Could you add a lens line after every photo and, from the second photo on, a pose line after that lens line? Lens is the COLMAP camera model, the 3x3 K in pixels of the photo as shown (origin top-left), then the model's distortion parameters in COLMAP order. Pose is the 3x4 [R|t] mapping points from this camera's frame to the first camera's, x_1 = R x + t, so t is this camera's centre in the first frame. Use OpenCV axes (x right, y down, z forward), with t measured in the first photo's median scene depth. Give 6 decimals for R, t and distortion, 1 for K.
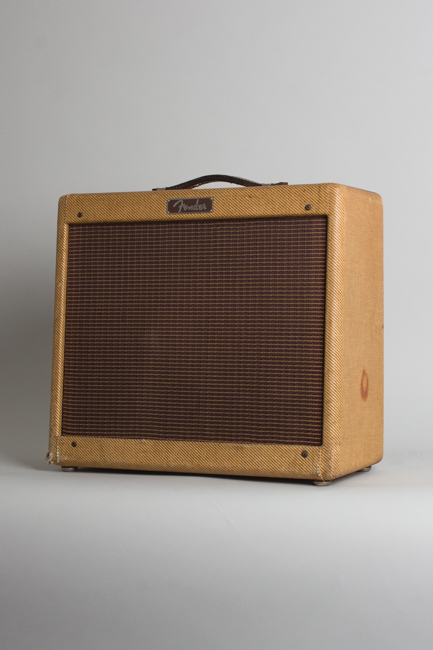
lens RADIAL K [[1112.1, 0, 216.4], [0, 1112.1, 325.2], [0, 0, 1]] dist [-0.016794, 0.000000]
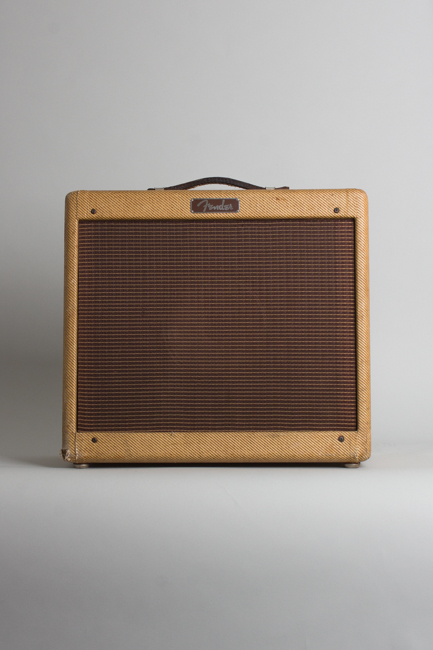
lens RADIAL K [[1112.1, 0, 215.9], [0, 1112.1, 324.5], [0, 0, 1]] dist [-0.016794, 0.000000]
pose [[0.946775, -0.002952, 0.321884, -0.358151], [0.006004, 0.999946, -0.008491, 0.012567], [-0.321841, 0.009972, 0.946741, 0.016421]]
